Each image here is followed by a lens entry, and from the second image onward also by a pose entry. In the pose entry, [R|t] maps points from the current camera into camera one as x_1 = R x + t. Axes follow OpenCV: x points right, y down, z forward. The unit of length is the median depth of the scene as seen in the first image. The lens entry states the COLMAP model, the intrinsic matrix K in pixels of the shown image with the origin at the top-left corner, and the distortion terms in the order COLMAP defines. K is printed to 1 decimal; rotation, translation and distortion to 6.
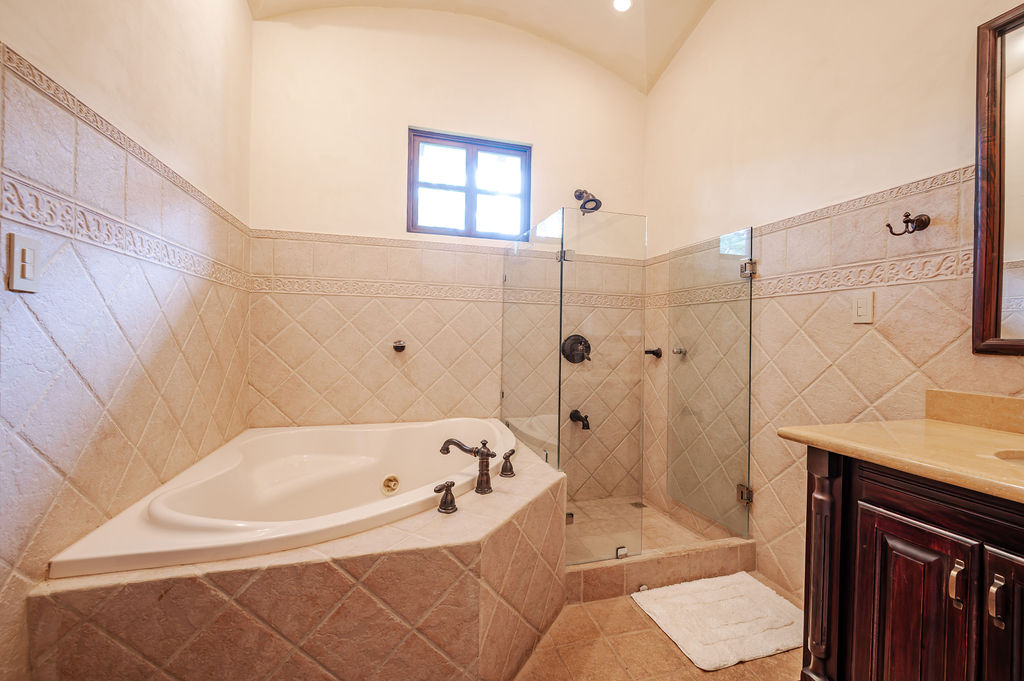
lens RADIAL K [[425.3, 0, 504.8], [0, 425.3, 336.5], [0, 0, 1]] dist [-0.005813, -0.000202]
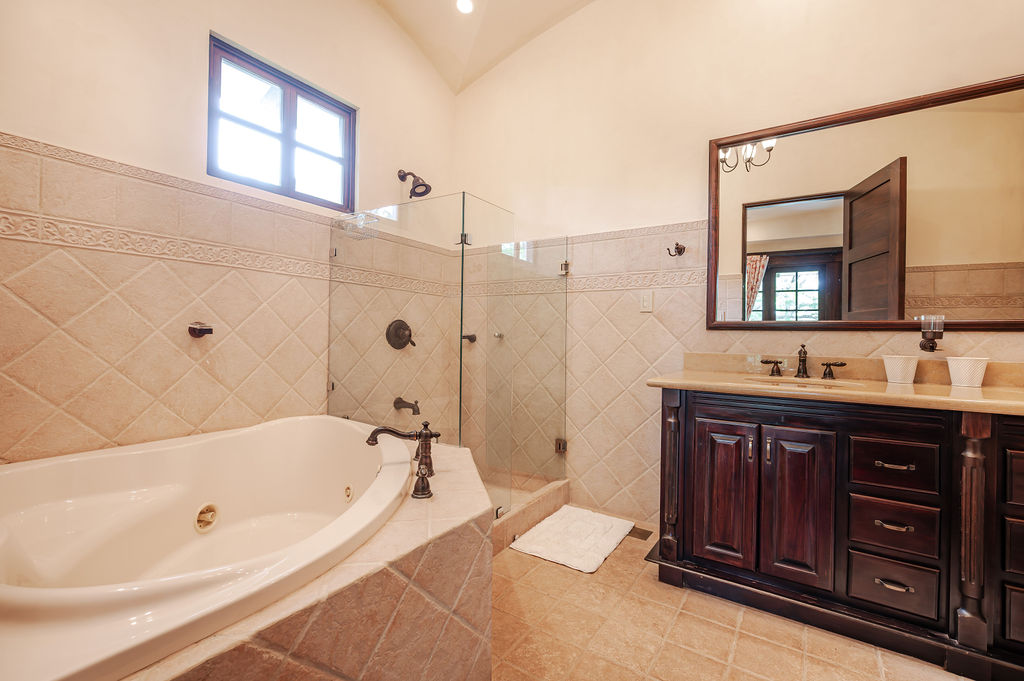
lens RADIAL K [[448.5, 0, 513.0], [0, 448.5, 336.5], [0, 0, 1]] dist [-0.002621, -0.000339]
pose [[0.754035, -0.005298, 0.656813, -0.491881], [-0.002553, 0.999936, 0.010997, 0.035374], [-0.656830, -0.009969, 0.753973, 0.097272]]
